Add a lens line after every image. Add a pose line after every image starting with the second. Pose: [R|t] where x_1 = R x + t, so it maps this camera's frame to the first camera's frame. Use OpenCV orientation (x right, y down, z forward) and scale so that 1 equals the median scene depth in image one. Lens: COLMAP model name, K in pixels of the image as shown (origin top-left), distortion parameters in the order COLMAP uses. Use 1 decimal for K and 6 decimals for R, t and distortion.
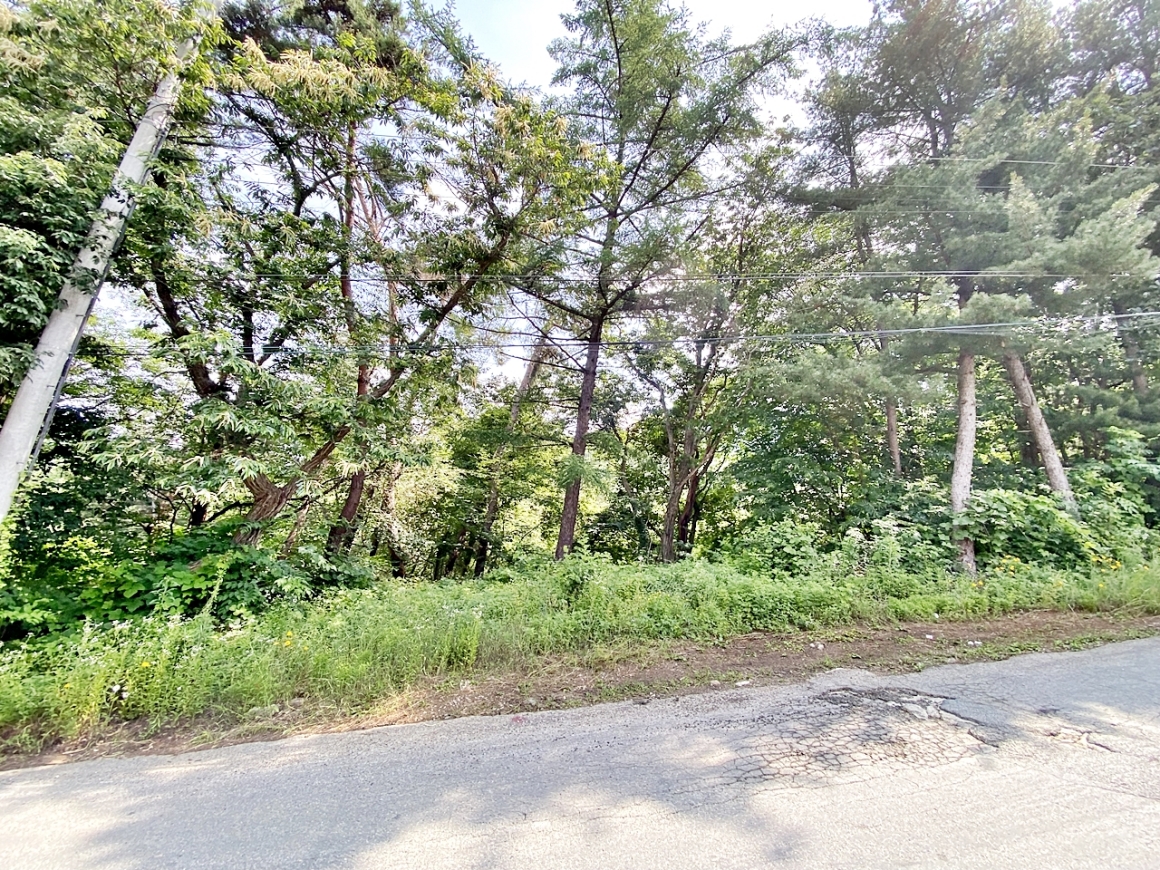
lens RADIAL K [[467.3, 0, 576.4], [0, 467.3, 431.0], [0, 0, 1]] dist [0.039272, -0.028869]
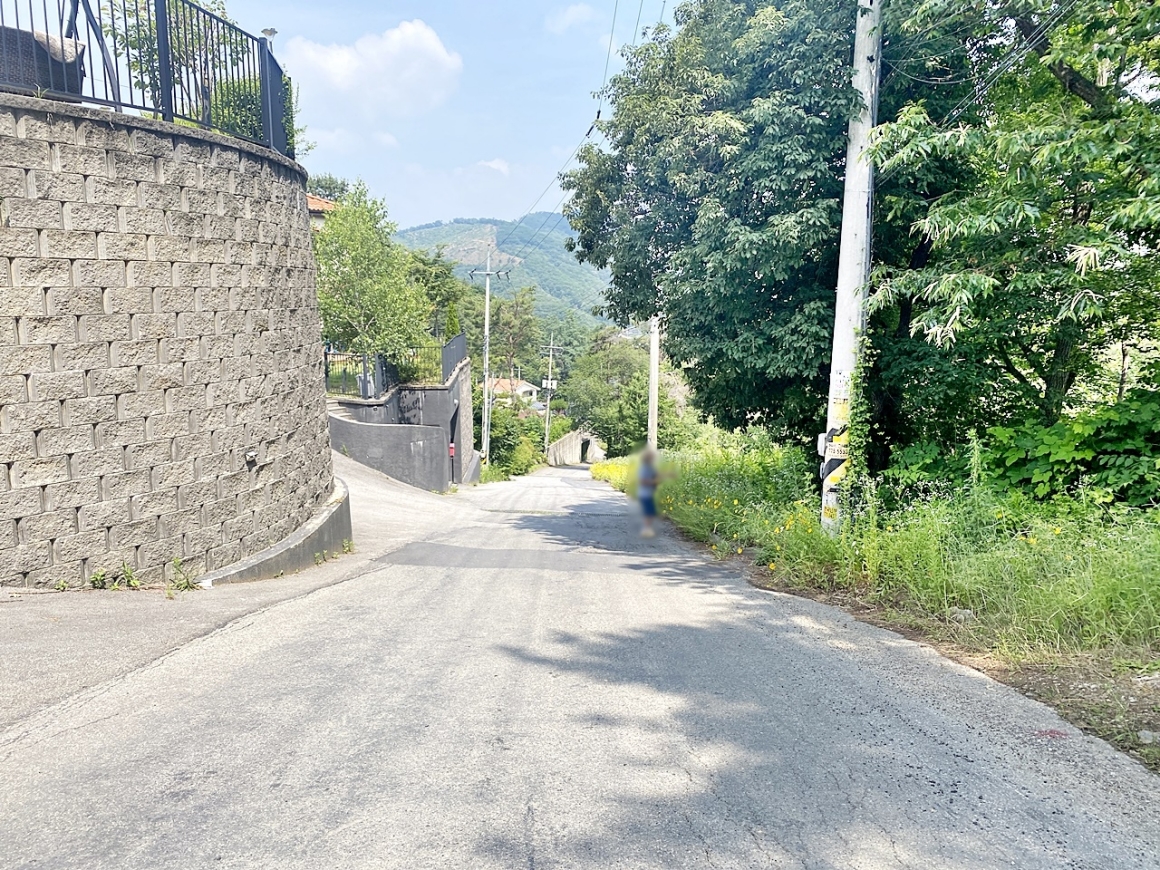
lens RADIAL K [[877.6, 0, 580.0], [0, 877.6, 435.0], [0, 0, 1]] dist [0.002197, -0.001268]
pose [[-0.138809, 0.028284, -0.989915, 0.444777], [0.215605, 0.976478, -0.002333, 0.117494], [0.966564, -0.213754, -0.141642, 0.404250]]
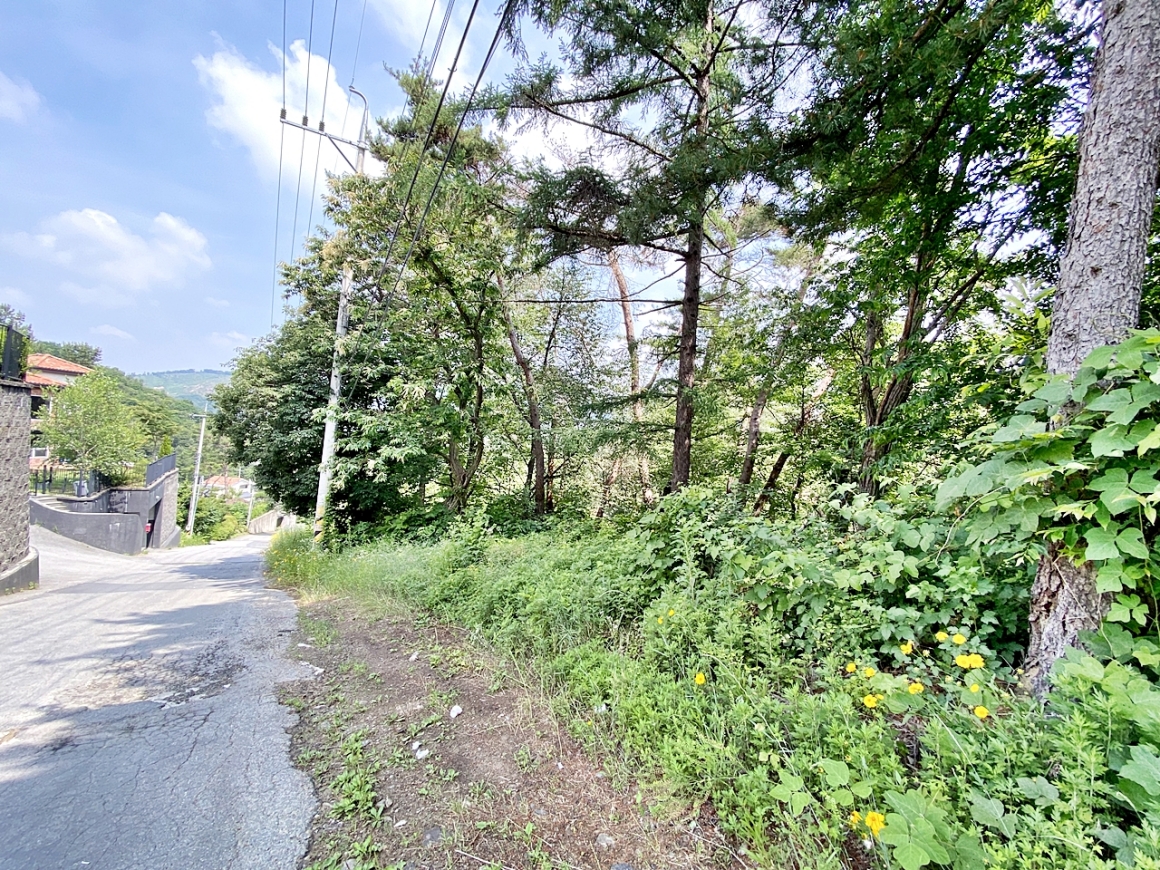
lens RADIAL K [[472.6, 0, 582.3], [0, 472.6, 429.1], [0, 0, 1]] dist [0.021627, -0.021216]
pose [[0.390188, -0.128033, -0.911790, 1.017092], [0.197742, 0.978830, -0.052826, 0.149013], [0.899250, -0.159687, 0.407245, 0.760462]]
